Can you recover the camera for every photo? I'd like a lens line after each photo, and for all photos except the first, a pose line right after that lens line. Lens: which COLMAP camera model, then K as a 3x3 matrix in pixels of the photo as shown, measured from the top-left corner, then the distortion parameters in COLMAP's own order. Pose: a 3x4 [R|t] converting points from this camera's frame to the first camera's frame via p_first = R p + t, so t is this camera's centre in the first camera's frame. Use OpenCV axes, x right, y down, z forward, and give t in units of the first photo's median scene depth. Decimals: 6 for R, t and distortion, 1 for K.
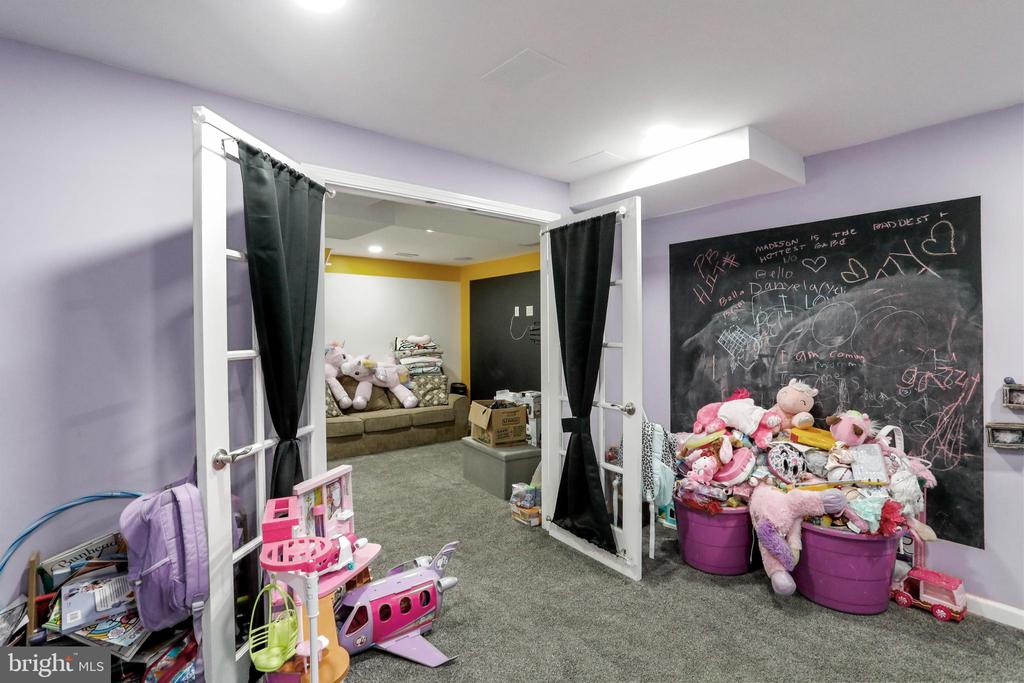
lens RADIAL K [[504.6, 0, 506.0], [0, 504.6, 331.2], [0, 0, 1]] dist [-0.052725, 0.027436]
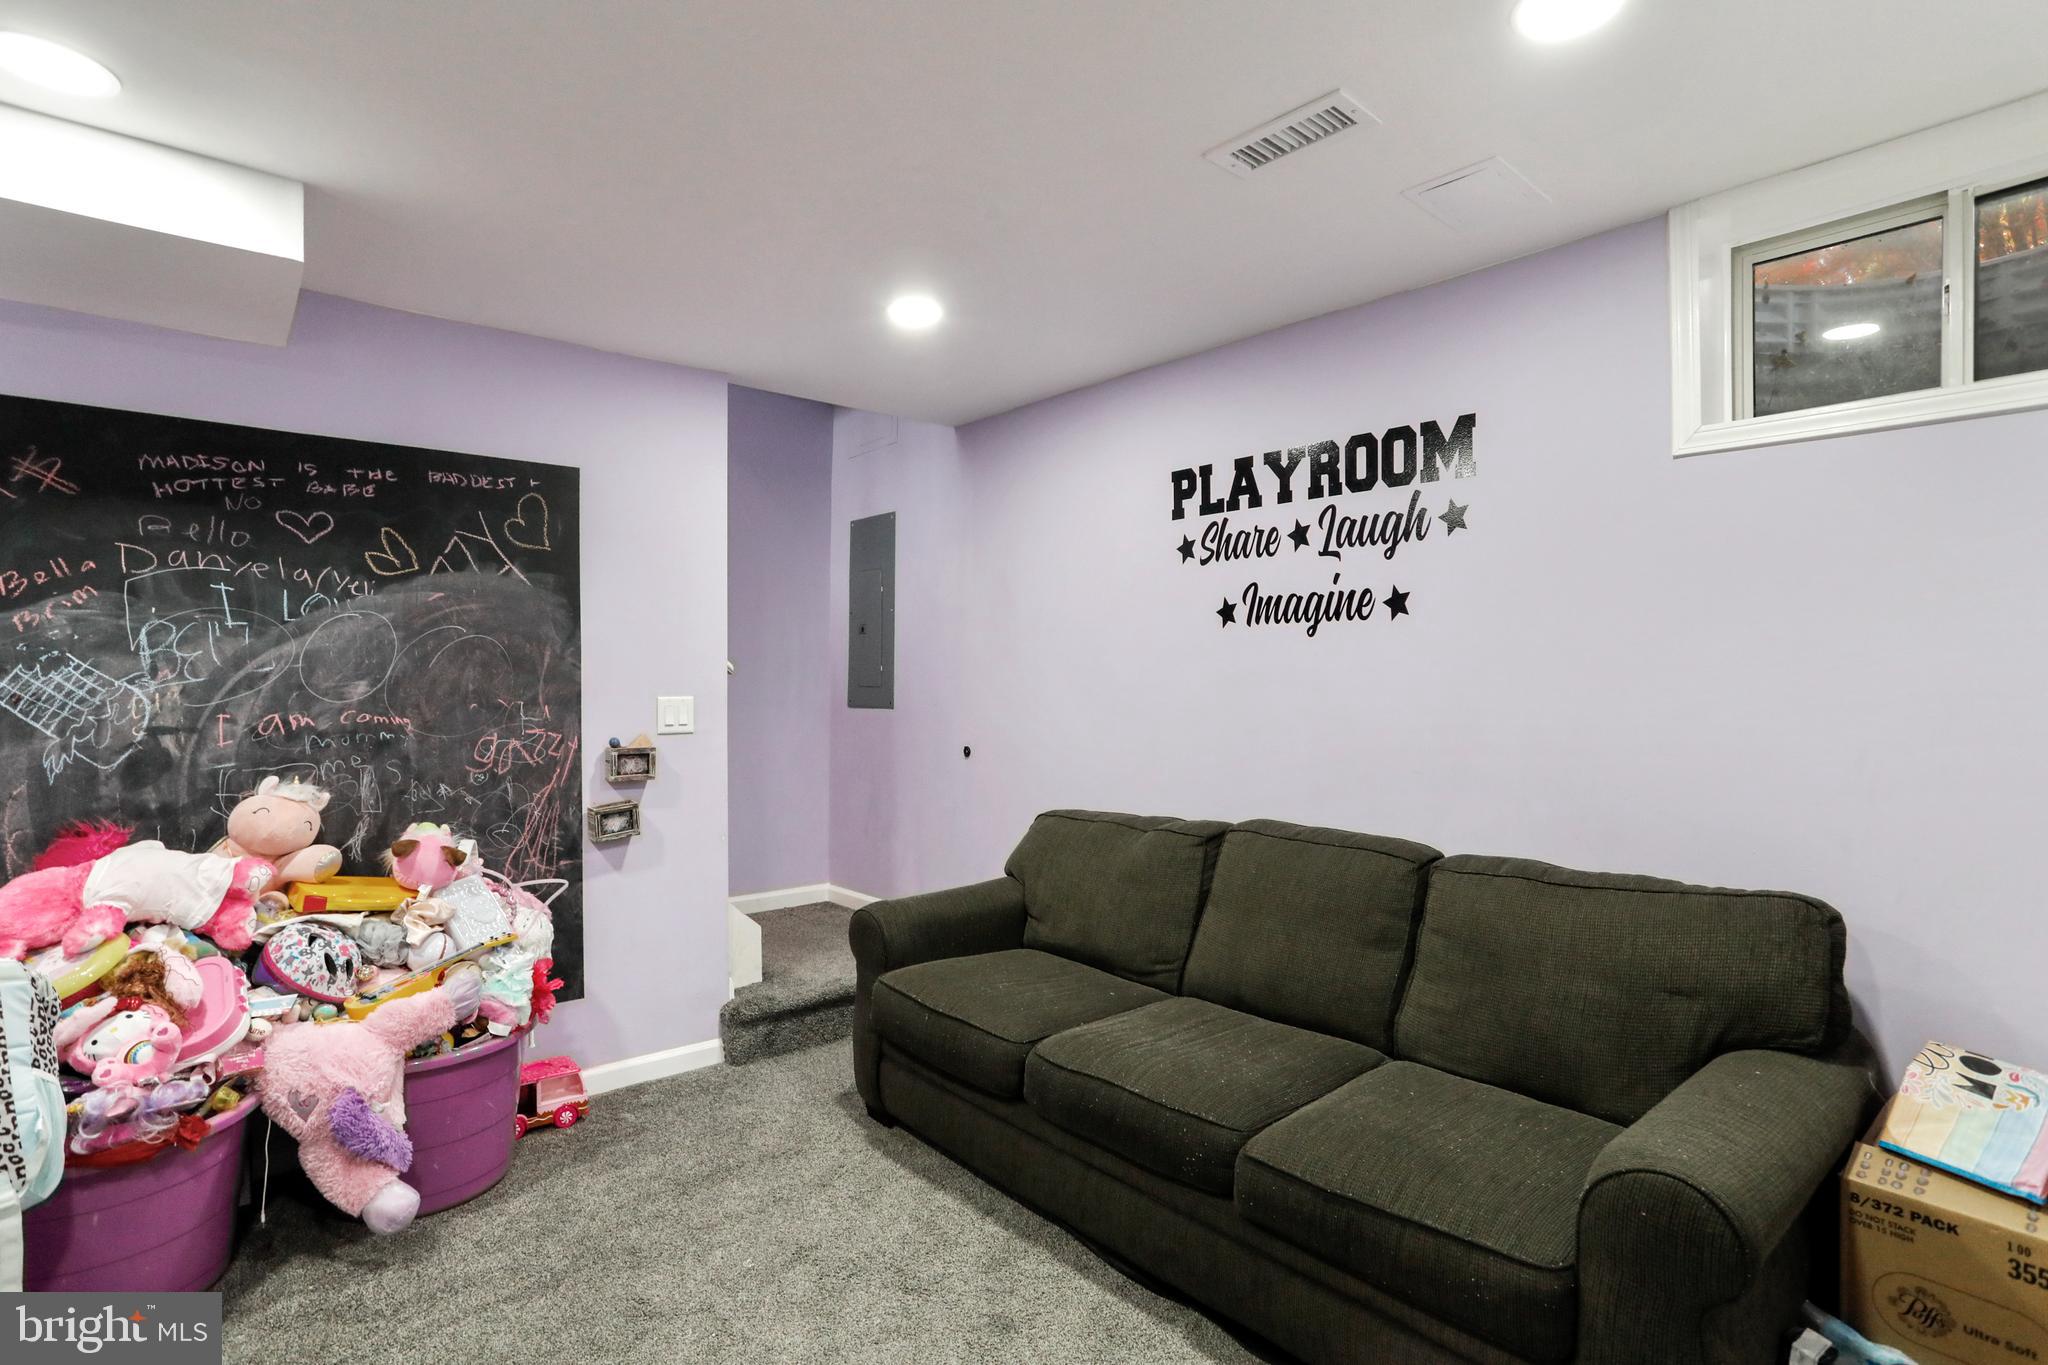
lens RADIAL K [[1009.1, 0, 1027.6], [0, 1009.1, 681.3], [0, 0, 1]] dist [-0.052725, 0.027436]
pose [[-0.038137, -0.000061, 0.999273, -0.354734], [-0.001872, 0.999998, -0.000010, 0.010020], [-0.999271, -0.001871, -0.038137, 0.390944]]
